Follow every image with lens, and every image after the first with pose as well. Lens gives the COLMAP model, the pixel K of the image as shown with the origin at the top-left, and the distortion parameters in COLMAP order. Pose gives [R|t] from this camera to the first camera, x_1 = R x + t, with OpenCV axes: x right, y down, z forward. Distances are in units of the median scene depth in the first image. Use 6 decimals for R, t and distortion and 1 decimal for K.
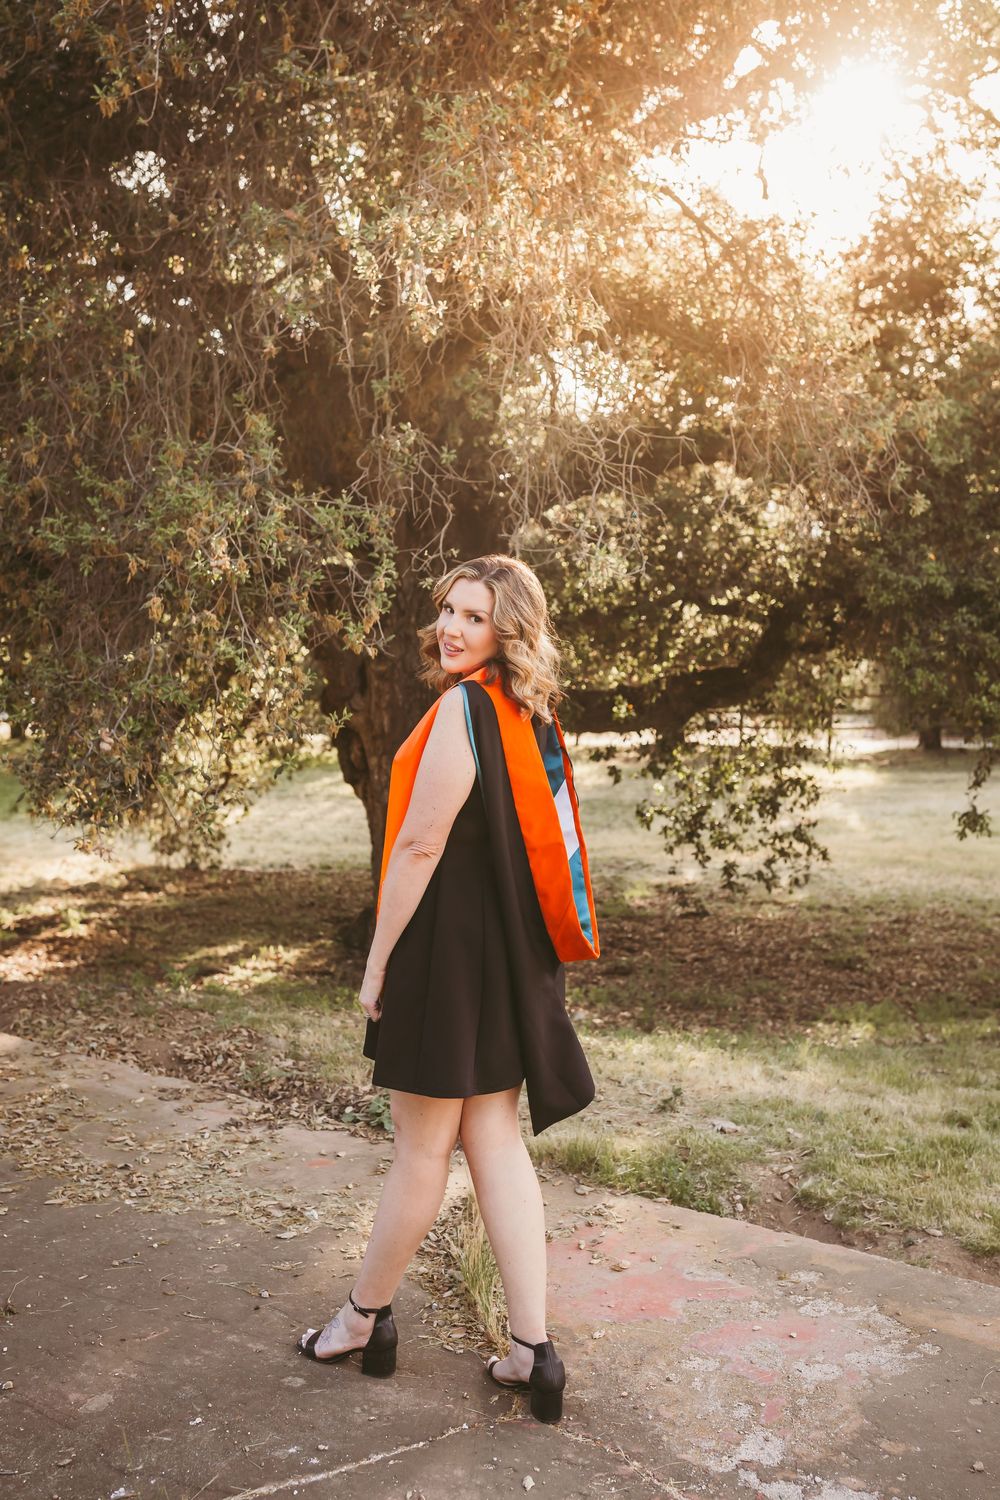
lens RADIAL K [[1580.0, 0, 552.3], [0, 1580.0, 677.2], [0, 0, 1]] dist [0.010036, 0.000000]
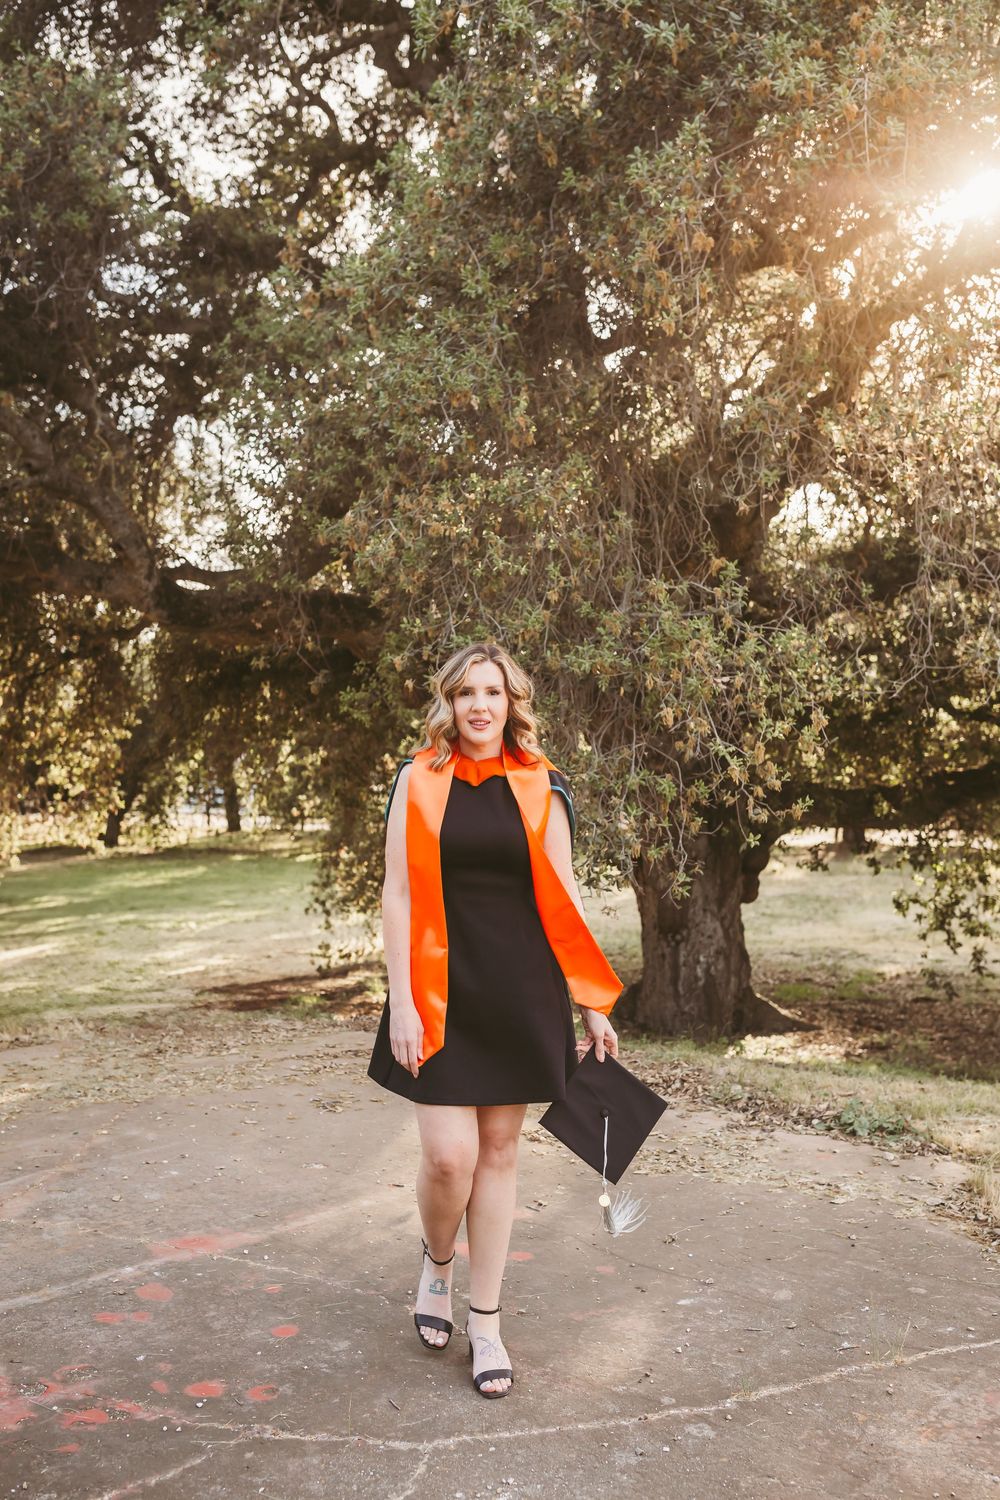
lens RADIAL K [[1496.4, 0, 512.9], [0, 1496.4, 755.3], [0, 0, 1]] dist [-0.005811, 0.000000]
pose [[0.993046, 0.007042, -0.117517, -0.204741], [-0.009146, 0.999807, -0.017371, 0.008528], [0.117372, 0.018325, 0.992919, -0.175041]]
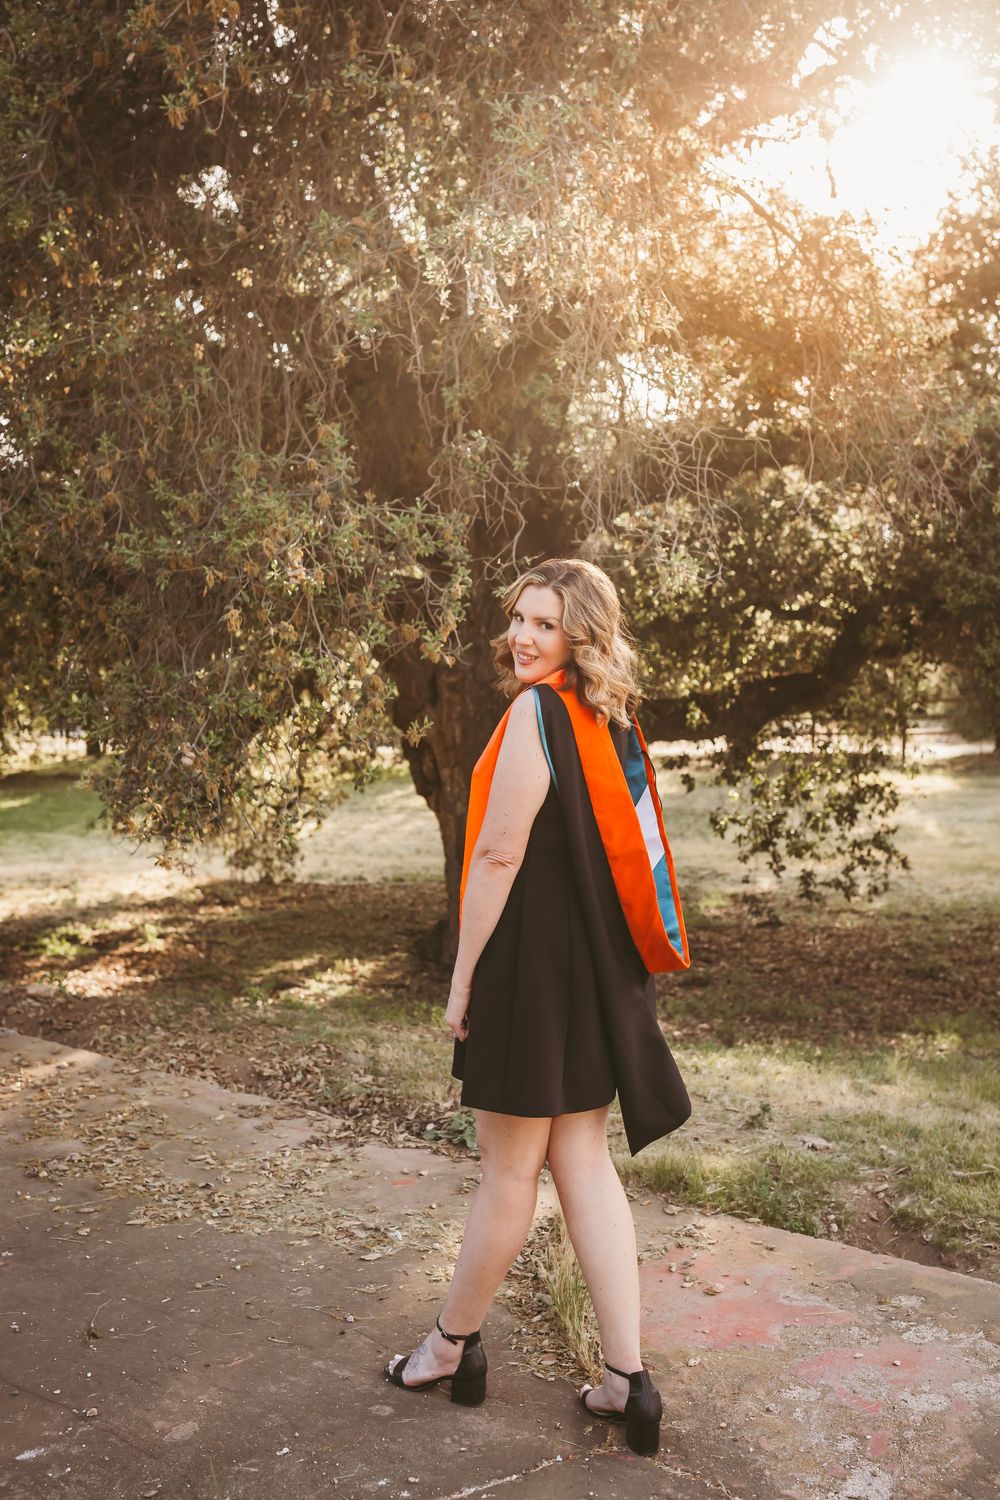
lens RADIAL K [[1580.0, 0, 548.2], [0, 1580.0, 667.0], [0, 0, 1]] dist [0.010036, 0.000000]
pose [[0.998845, -0.016019, -0.045302, -0.005518], [0.015435, 0.999793, -0.013225, 0.001505], [0.045505, 0.012510, 0.998886, 0.015301]]
